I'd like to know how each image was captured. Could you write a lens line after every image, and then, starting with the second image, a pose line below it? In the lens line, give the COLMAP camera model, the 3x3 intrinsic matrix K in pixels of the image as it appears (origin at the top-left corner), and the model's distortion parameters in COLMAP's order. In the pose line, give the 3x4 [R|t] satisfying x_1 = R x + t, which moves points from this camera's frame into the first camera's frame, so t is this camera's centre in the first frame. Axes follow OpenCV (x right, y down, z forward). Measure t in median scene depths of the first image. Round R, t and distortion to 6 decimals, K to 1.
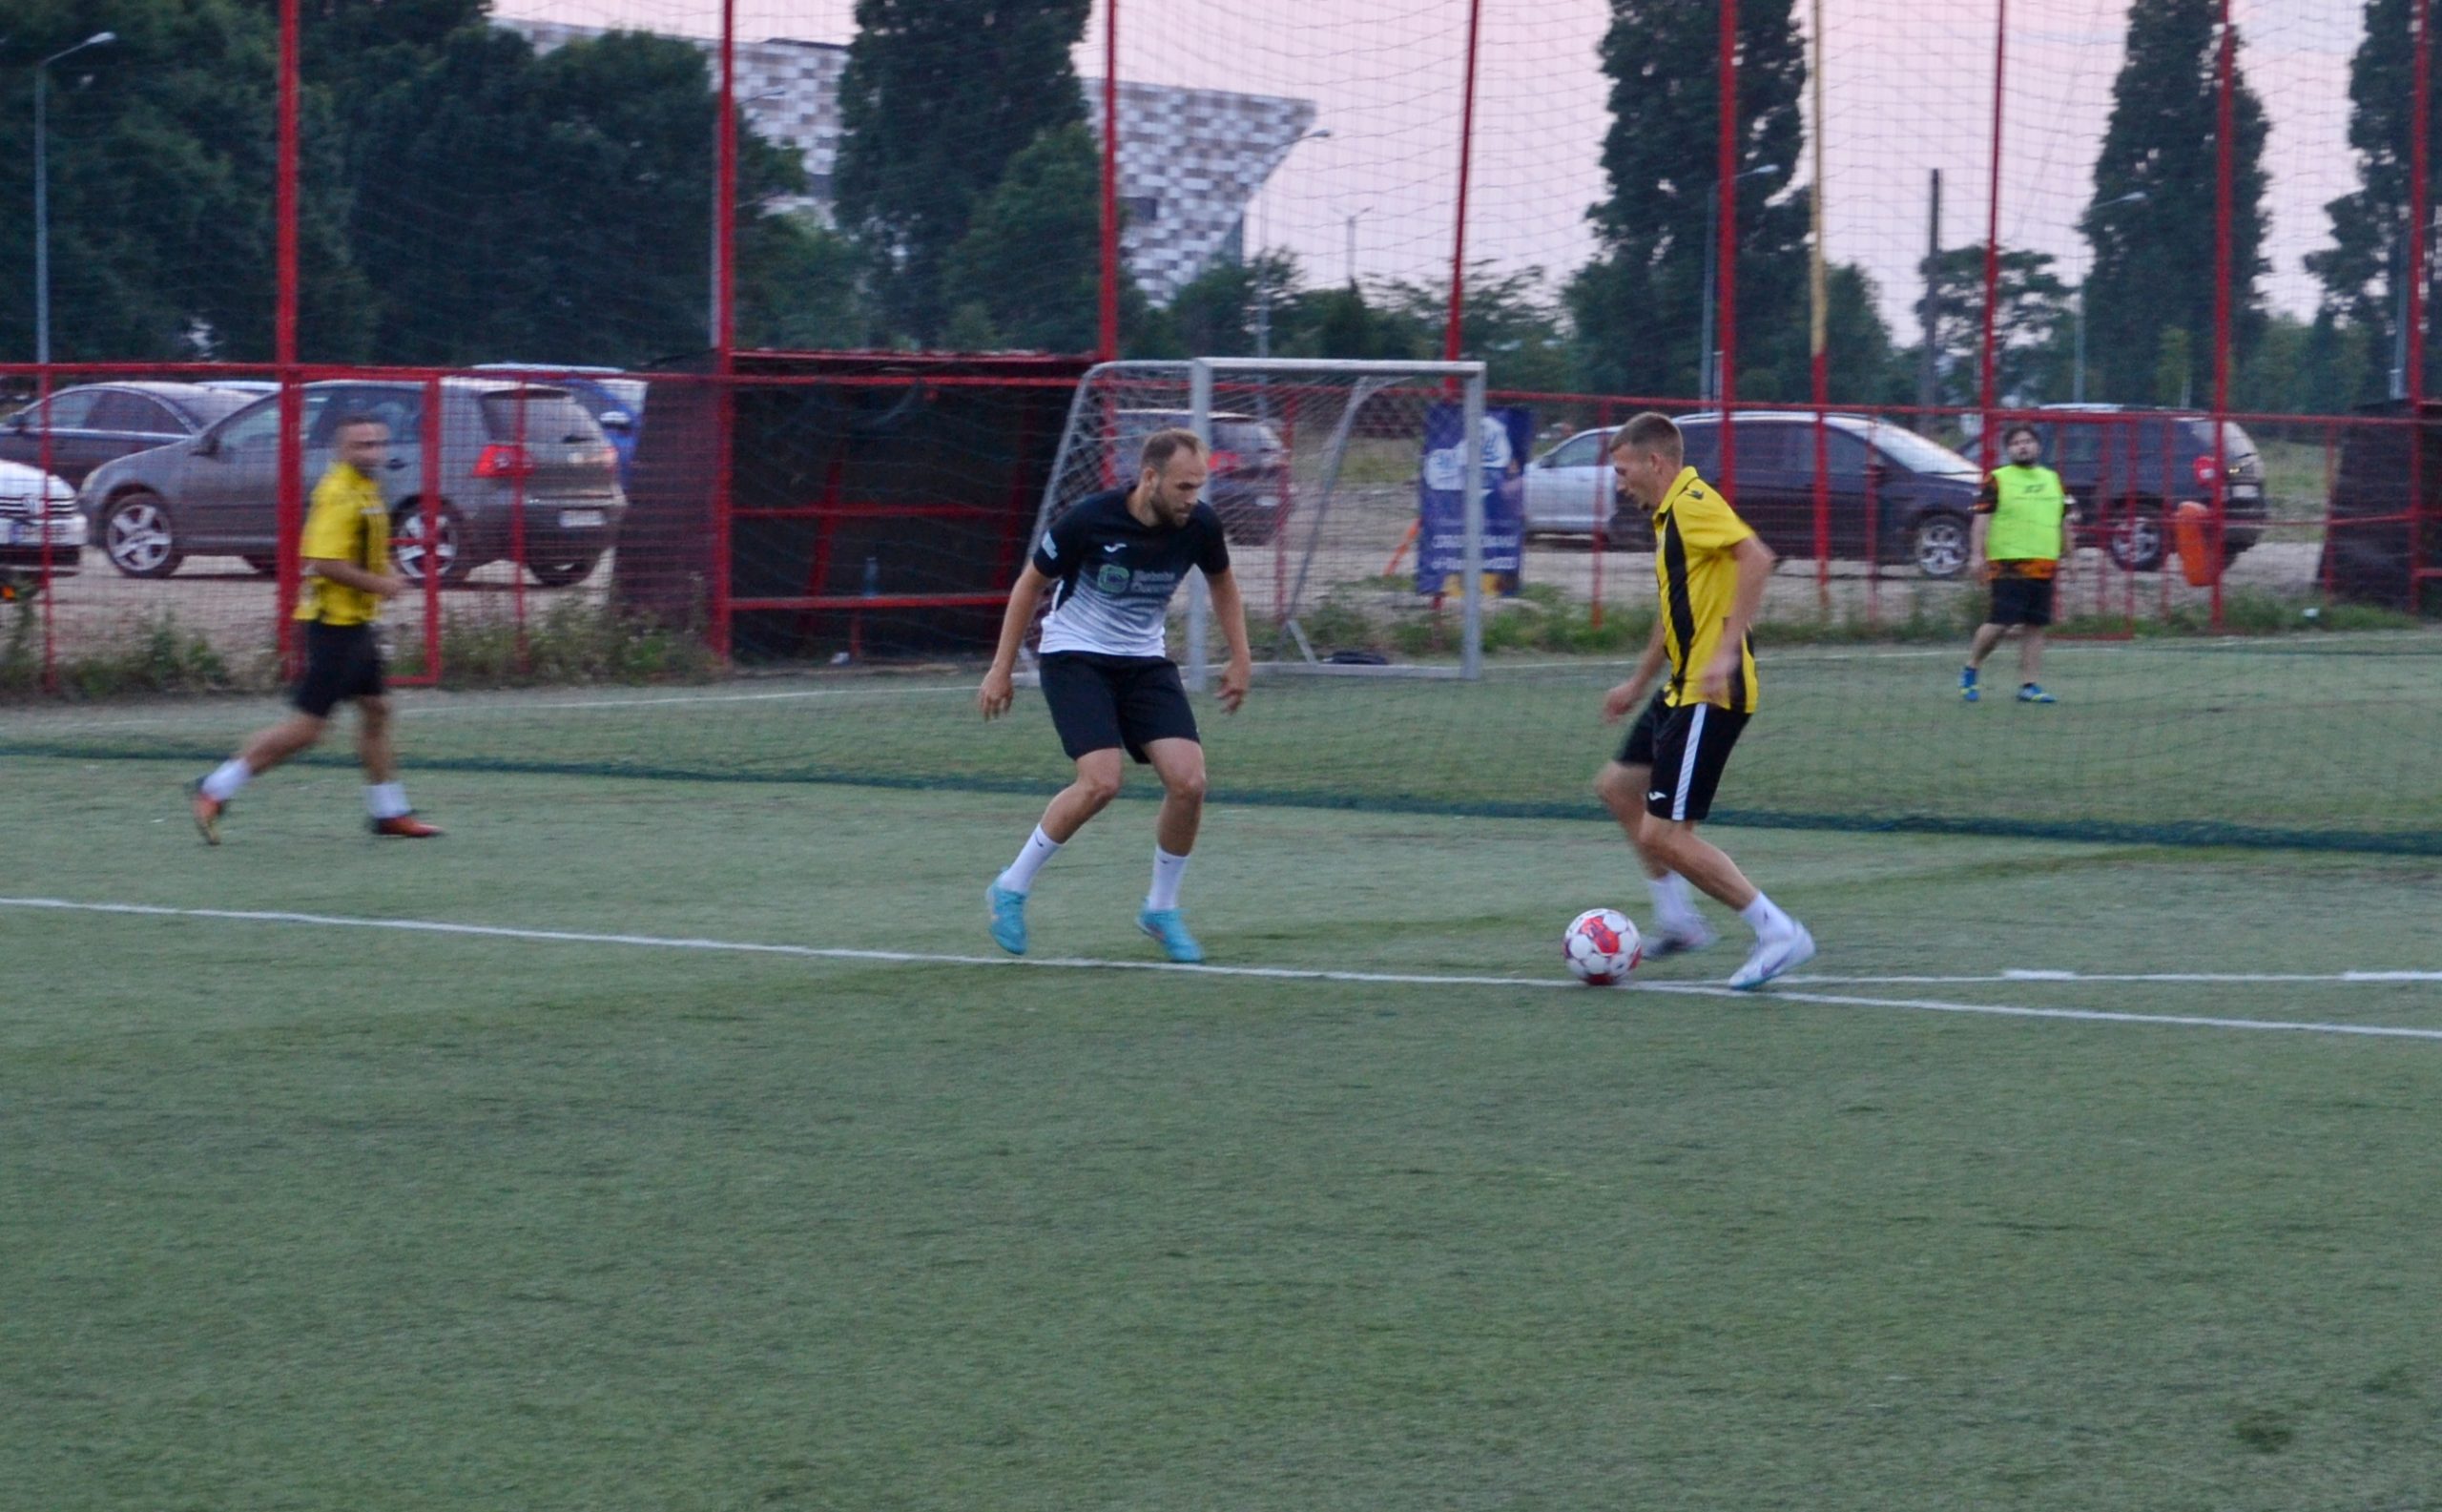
lens RADIAL K [[7258.6, 0, 1255.7], [0, 7258.6, 753.9], [0, 0, 1]] dist [-0.005569, 0.000000]
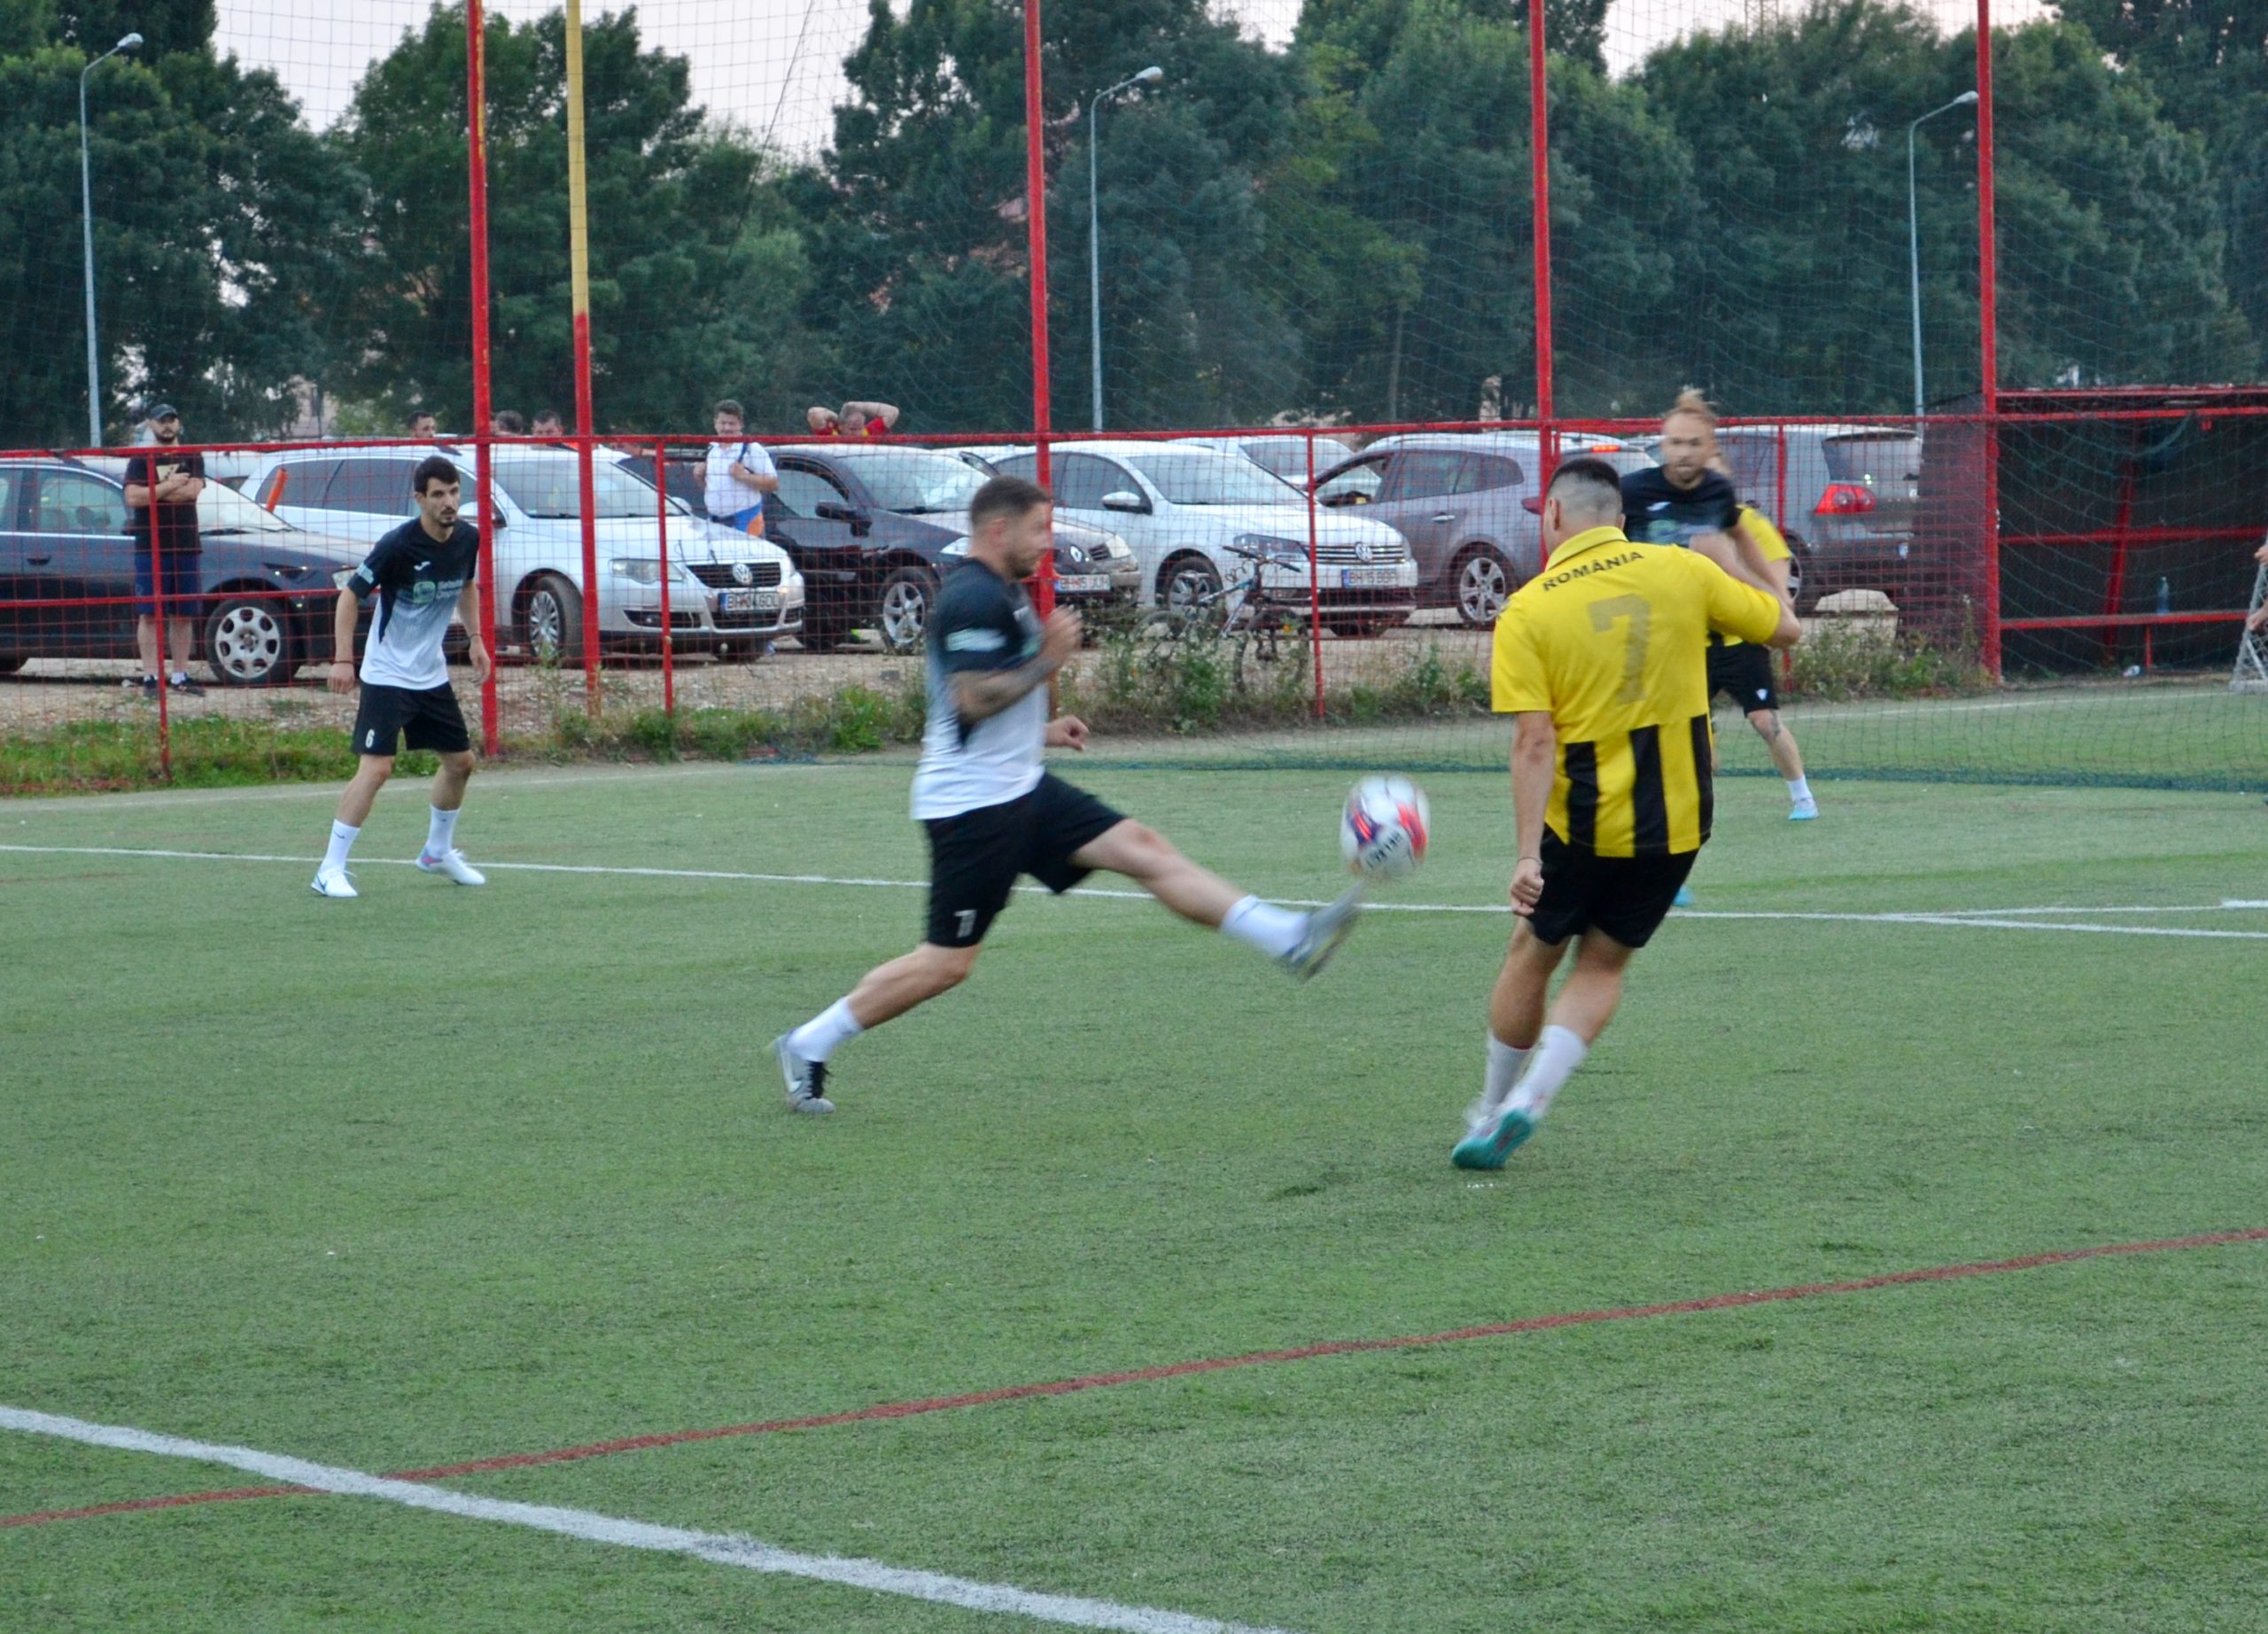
lens RADIAL K [[7116.0, 0, 1141.3], [0, 7116.0, 814.1], [0, 0, 1]] dist [0.044992, 0.000000]
pose [[0.958833, -0.019239, -0.283318, 0.102006], [0.020247, 0.999795, 0.000629, 0.004410], [0.283247, -0.006339, 0.959026, -0.060292]]
